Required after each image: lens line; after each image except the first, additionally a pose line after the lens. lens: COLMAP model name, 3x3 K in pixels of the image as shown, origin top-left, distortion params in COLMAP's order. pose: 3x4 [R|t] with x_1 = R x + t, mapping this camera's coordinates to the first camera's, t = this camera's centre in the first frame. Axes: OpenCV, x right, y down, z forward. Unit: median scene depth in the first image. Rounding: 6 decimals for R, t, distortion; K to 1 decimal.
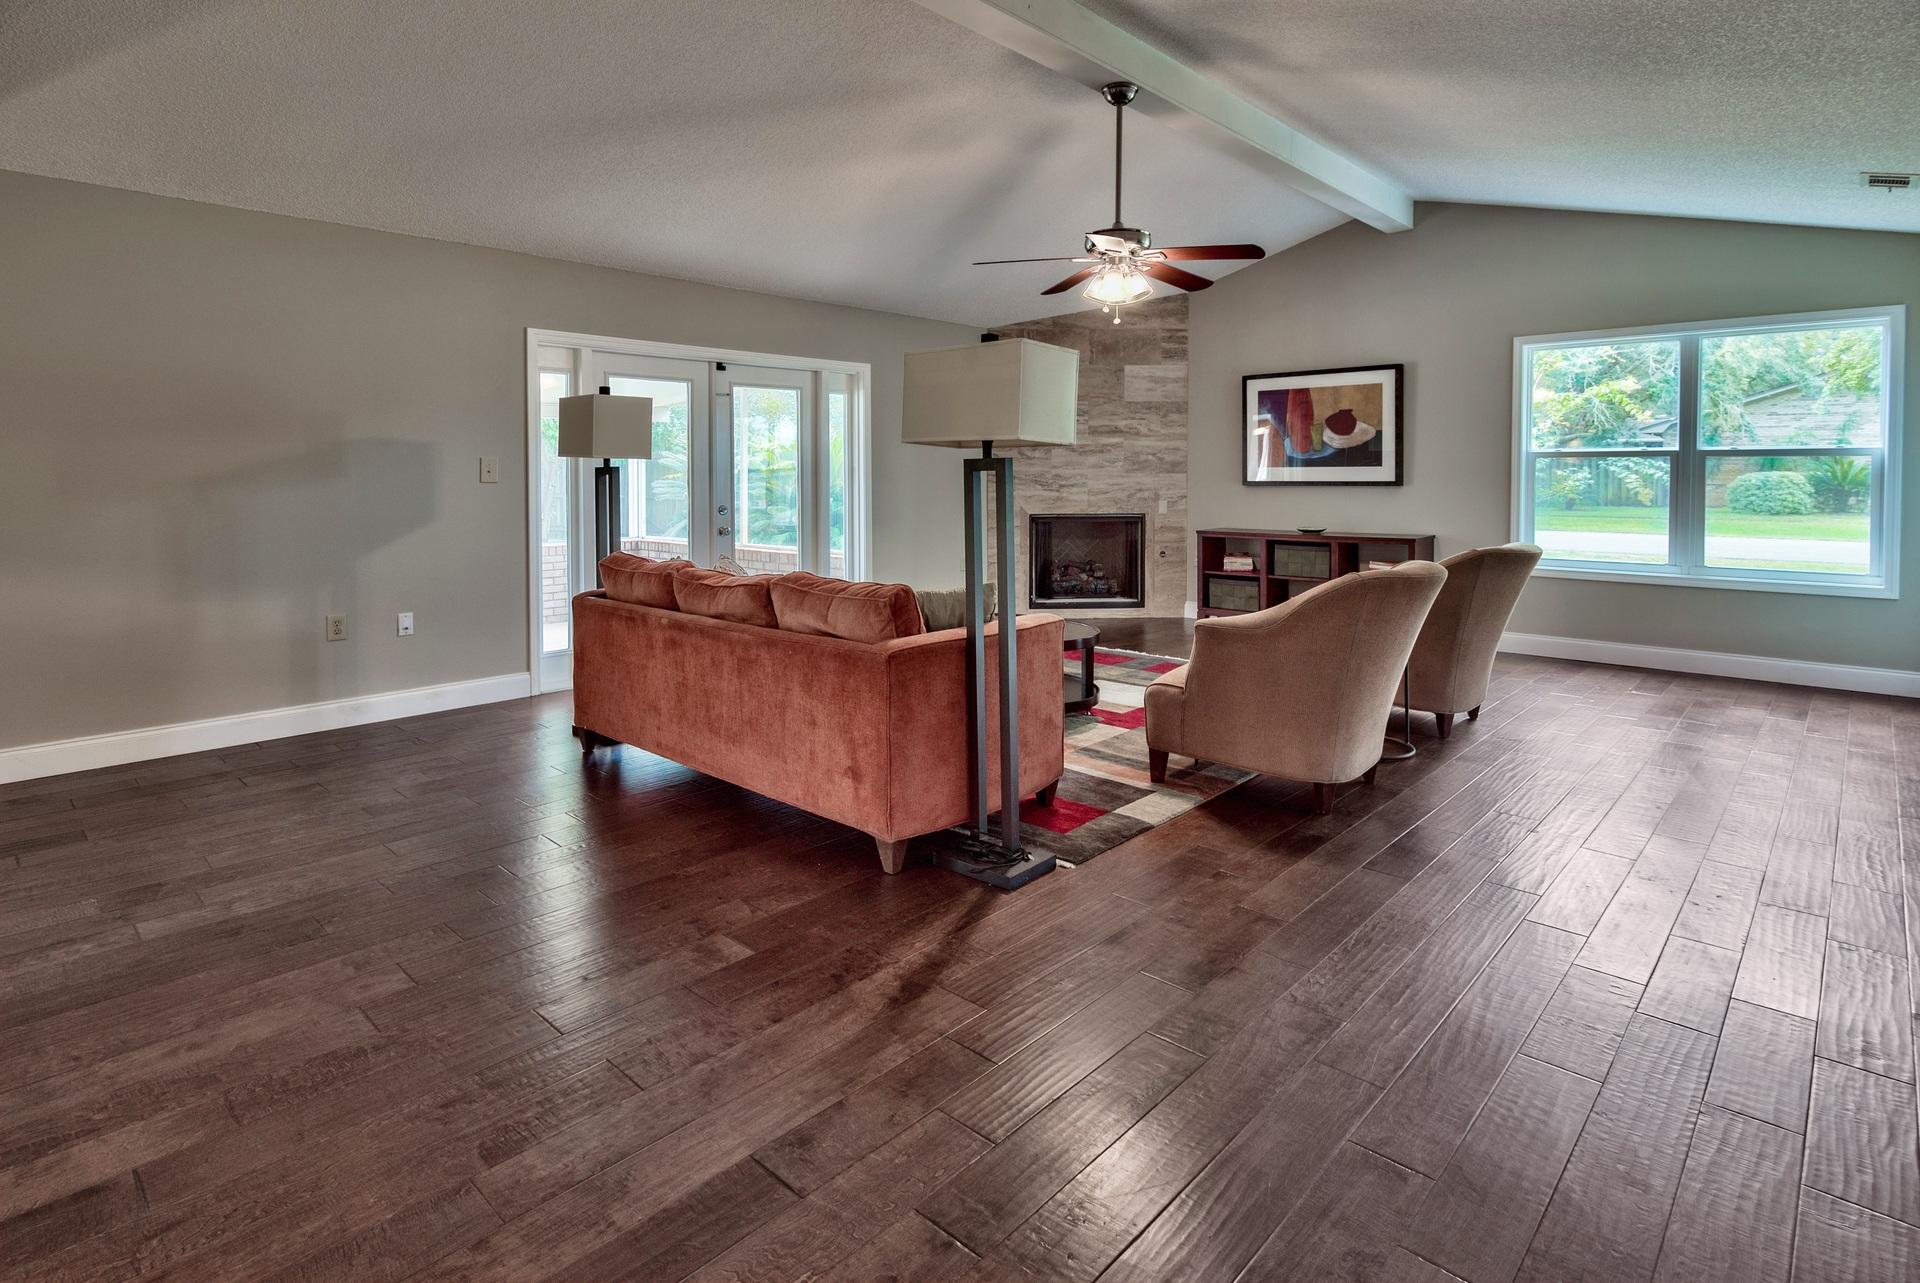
lens RADIAL K [[964.3, 0, 937.0], [0, 964.3, 500.5], [0, 0, 1]] dist [-0.000838, -0.000356]
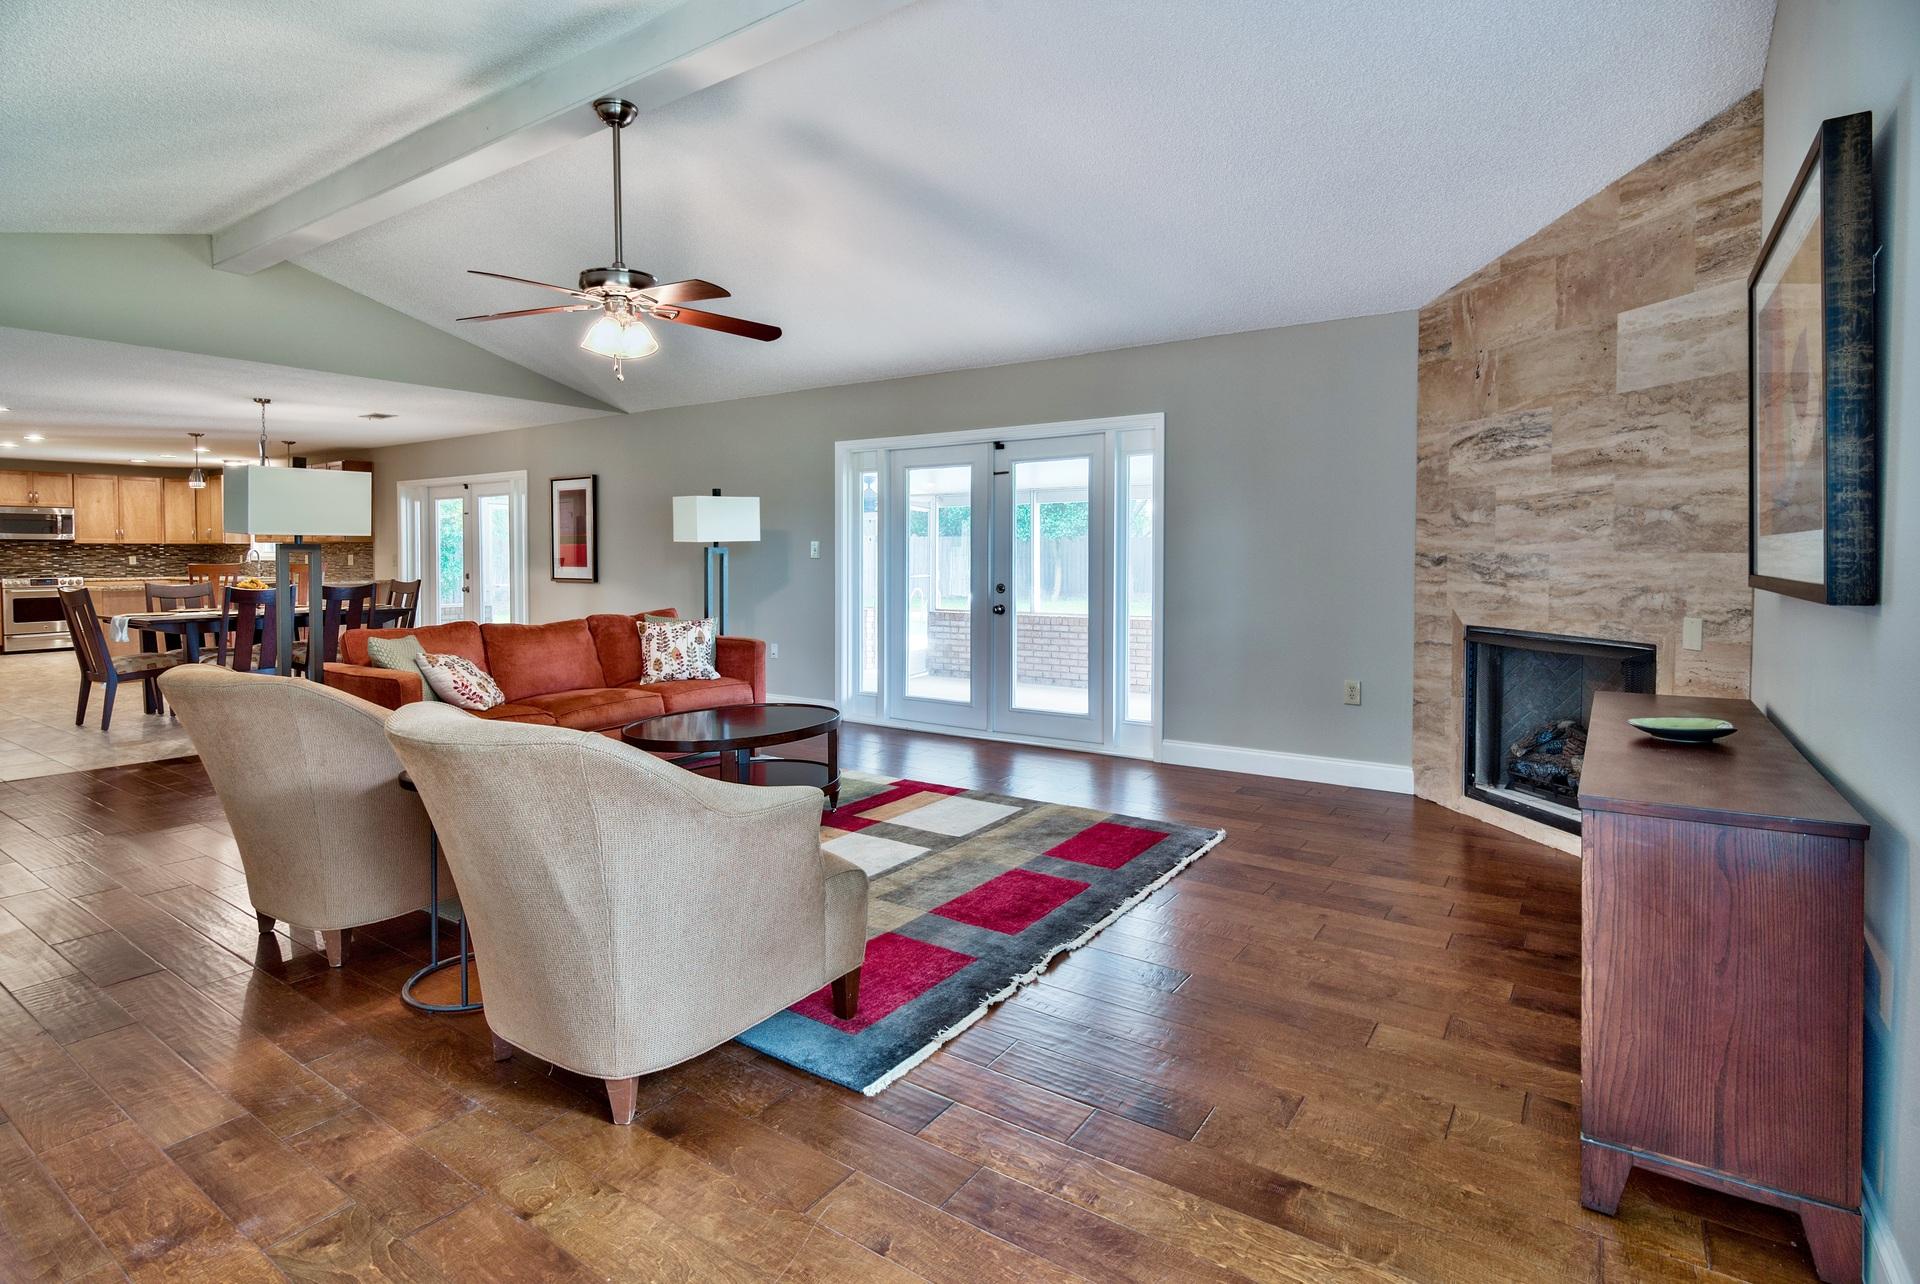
lens RADIAL K [[954.4, 0, 966.8], [0, 954.4, 574.2], [0, 0, 1]] dist [0.000453, 0.000092]
pose [[0.172048, 0.025155, -0.984767, 0.587080], [-0.024909, 0.999465, 0.021179, -0.019712], [0.984774, 0.020886, 0.172582, 0.622620]]
